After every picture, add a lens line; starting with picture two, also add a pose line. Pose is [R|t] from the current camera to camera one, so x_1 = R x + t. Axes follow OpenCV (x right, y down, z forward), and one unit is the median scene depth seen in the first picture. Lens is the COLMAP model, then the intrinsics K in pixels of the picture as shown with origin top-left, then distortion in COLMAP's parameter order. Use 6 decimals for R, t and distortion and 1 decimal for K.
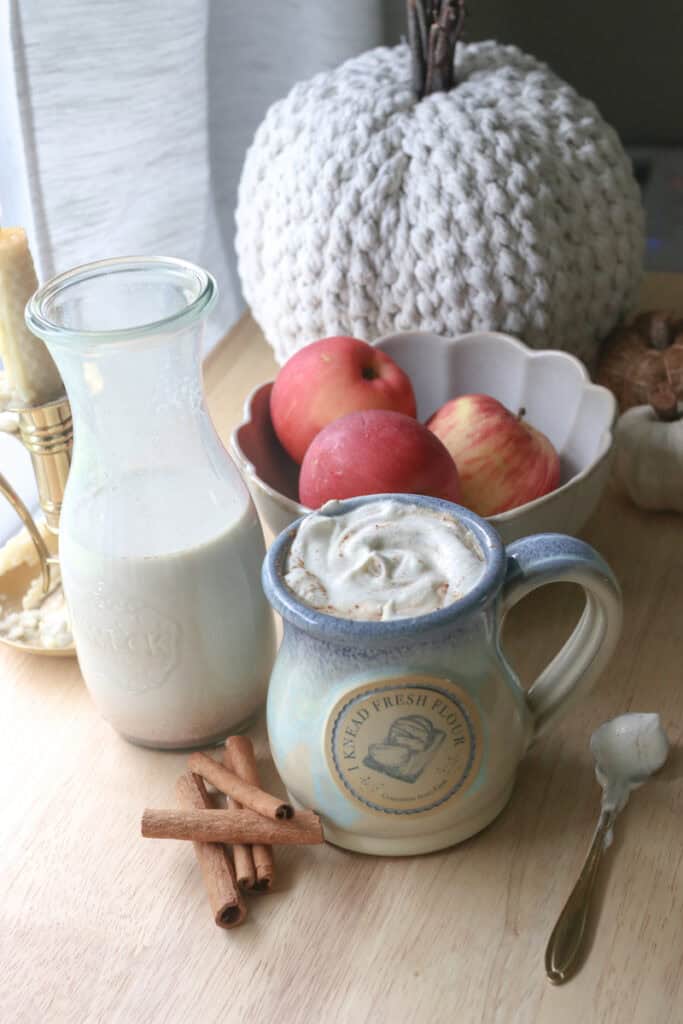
lens RADIAL K [[1711.0, 0, 341.8], [0, 1711.0, 510.6], [0, 0, 1]] dist [-0.060089, 0.000000]
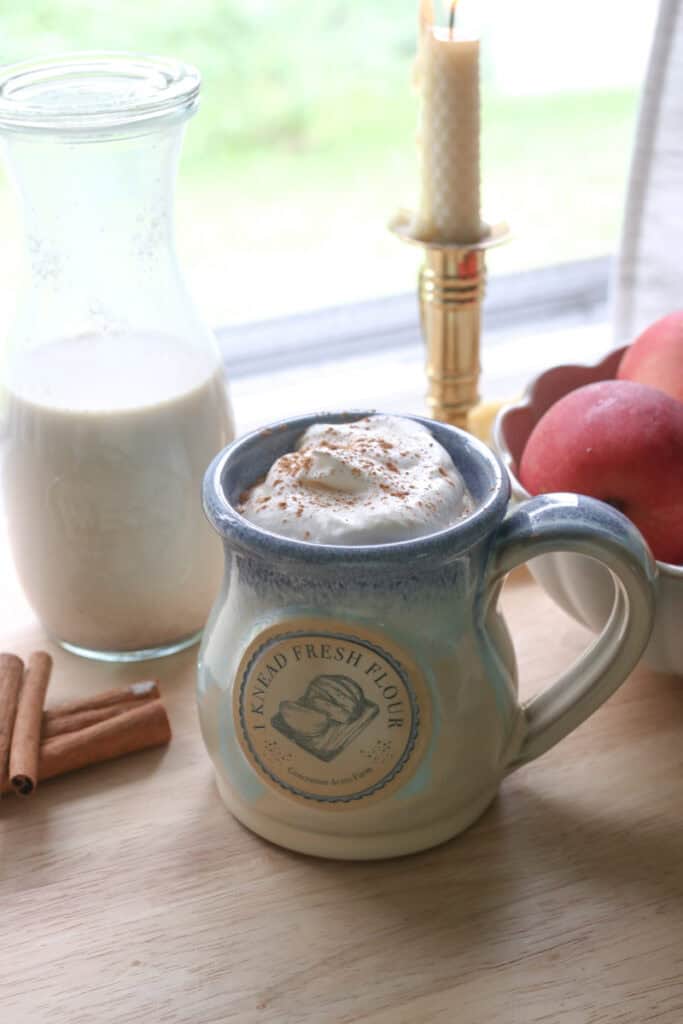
lens RADIAL K [[1711.0, 0, 345.2], [0, 1711.0, 513.0], [0, 0, 1]] dist [-0.060089, 0.000000]
pose [[0.959494, 0.195500, -0.202857, 0.187479], [-0.203033, 0.979028, -0.016806, 0.059189], [0.195317, 0.057312, 0.979064, 0.226485]]
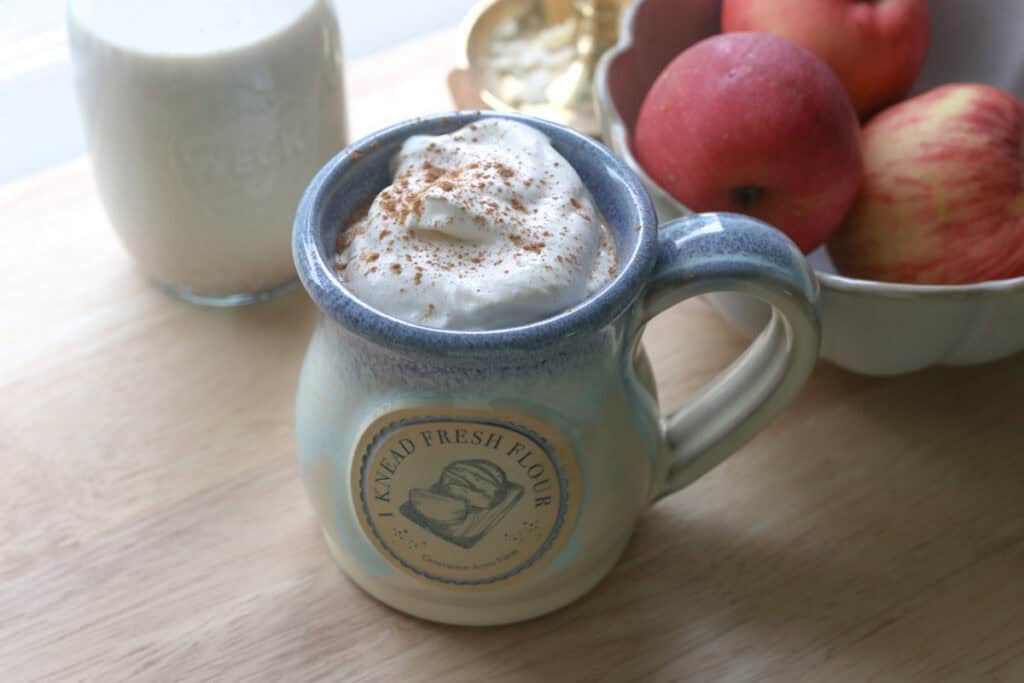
lens RADIAL K [[1711.0, 0, 507.0], [0, 1711.0, 341.3], [0, 0, 1]] dist [-0.060089, 0.000000]
pose [[0.986366, 0.158894, -0.042843, 0.074157], [-0.146117, 0.965348, 0.216223, -0.074581], [0.075714, -0.207015, 0.975404, 0.343127]]
